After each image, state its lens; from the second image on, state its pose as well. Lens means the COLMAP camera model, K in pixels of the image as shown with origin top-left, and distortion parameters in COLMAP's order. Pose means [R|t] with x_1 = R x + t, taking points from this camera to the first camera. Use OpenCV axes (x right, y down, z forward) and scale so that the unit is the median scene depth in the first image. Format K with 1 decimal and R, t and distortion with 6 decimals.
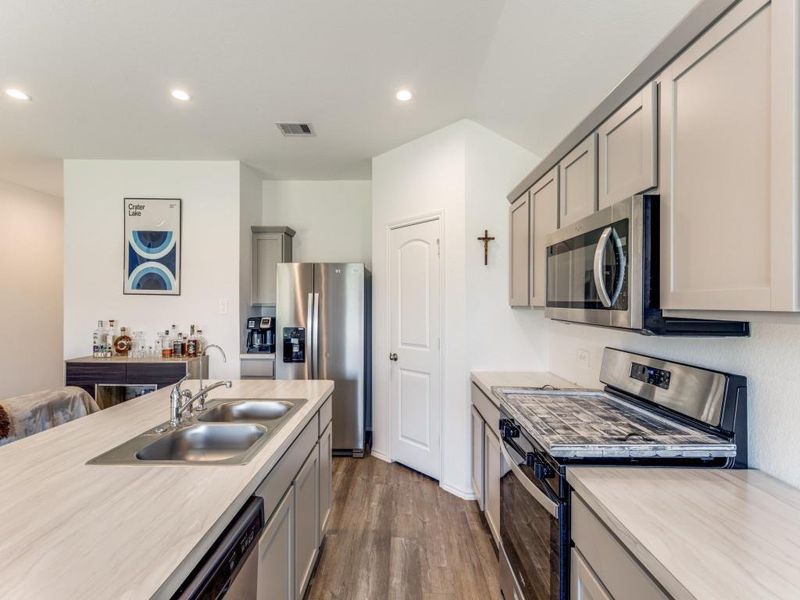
lens RADIAL K [[358.6, 0, 394.4], [0, 358.6, 302.4], [0, 0, 1]] dist [0.002054, 0.000419]
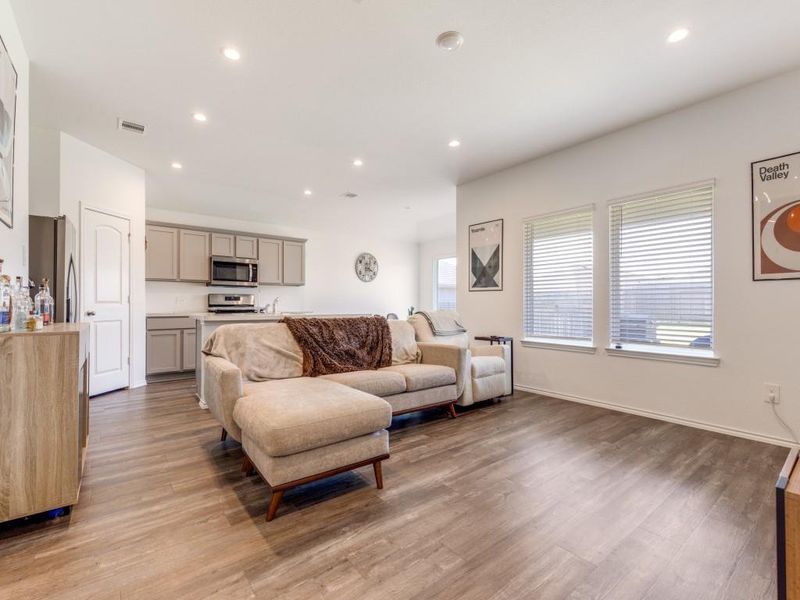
lens RADIAL K [[358.6, 0, 394.4], [0, 358.6, 302.4], [0, 0, 1]] dist [0.002054, 0.000419]
pose [[-0.627210, -0.001186, 0.778849, -1.540574], [-0.009756, 0.999932, -0.006333, 0.107412], [-0.778789, -0.011571, -0.627179, 0.887636]]
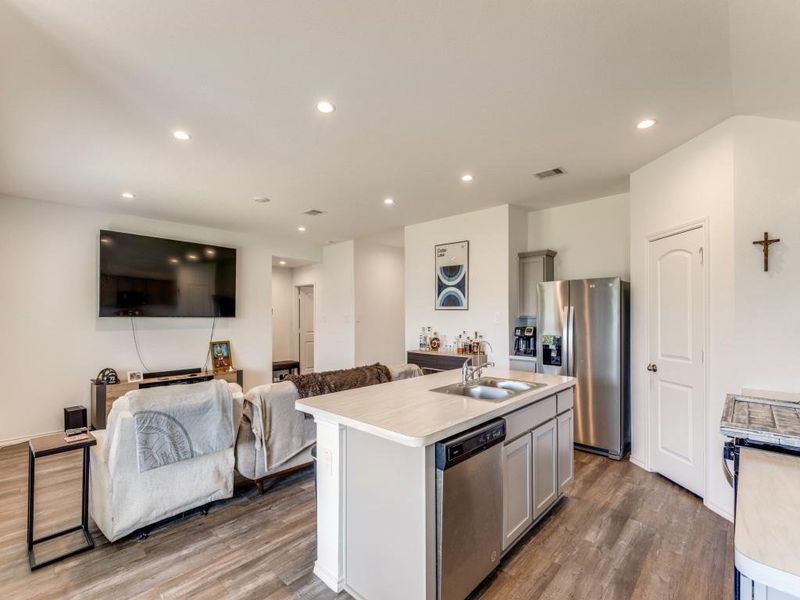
lens RADIAL K [[356.8, 0, 397.8], [0, 356.8, 314.8], [0, 0, 1]] dist [0.001236, 0.000098]
pose [[0.740818, -0.005885, -0.671680, 0.133683], [0.005274, 0.999982, -0.002944, 0.001576], [0.671685, -0.001361, 0.740835, -0.213670]]
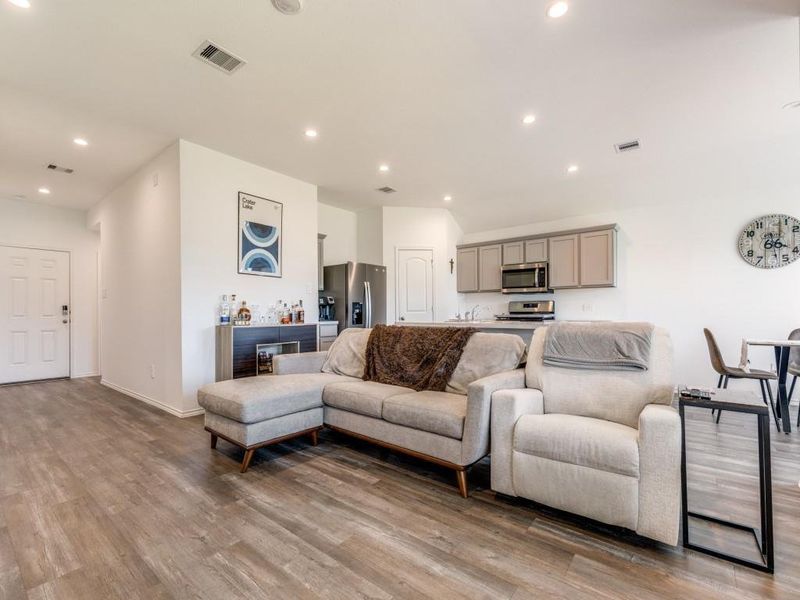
lens RADIAL K [[365.4, 0, 404.1], [0, 365.4, 311.1], [0, 0, 1]] dist [0.001737, 0.000256]
pose [[0.608343, -0.005199, 0.793657, -1.425321], [0.004247, 0.999986, 0.003295, 0.102750], [-0.793663, 0.001367, 0.608356, -0.162913]]
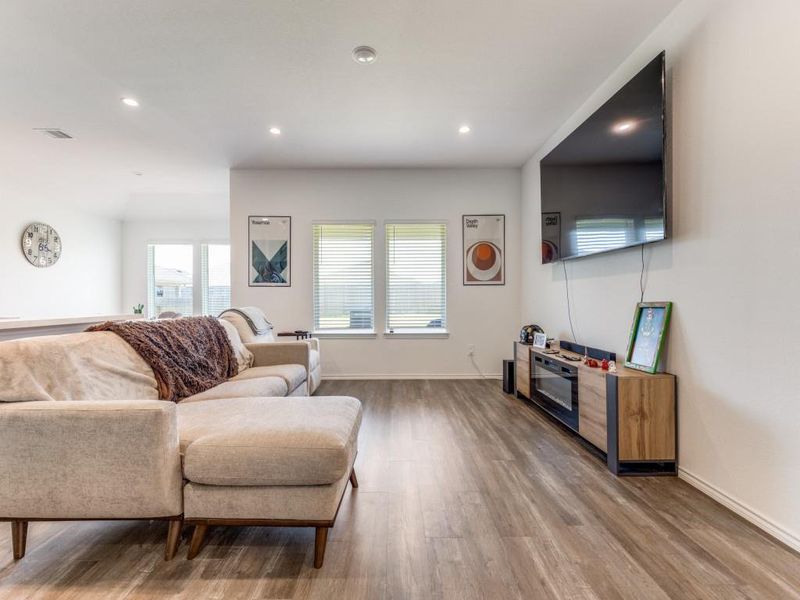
lens RADIAL K [[358.6, 0, 394.4], [0, 358.6, 302.4], [0, 0, 1]] dist [0.002054, 0.000419]
pose [[-0.999844, -0.000877, -0.017615, -1.105637], [-0.000921, 0.999996, 0.002503, 0.107602], [0.017612, 0.002518, -0.999842, 1.124731]]
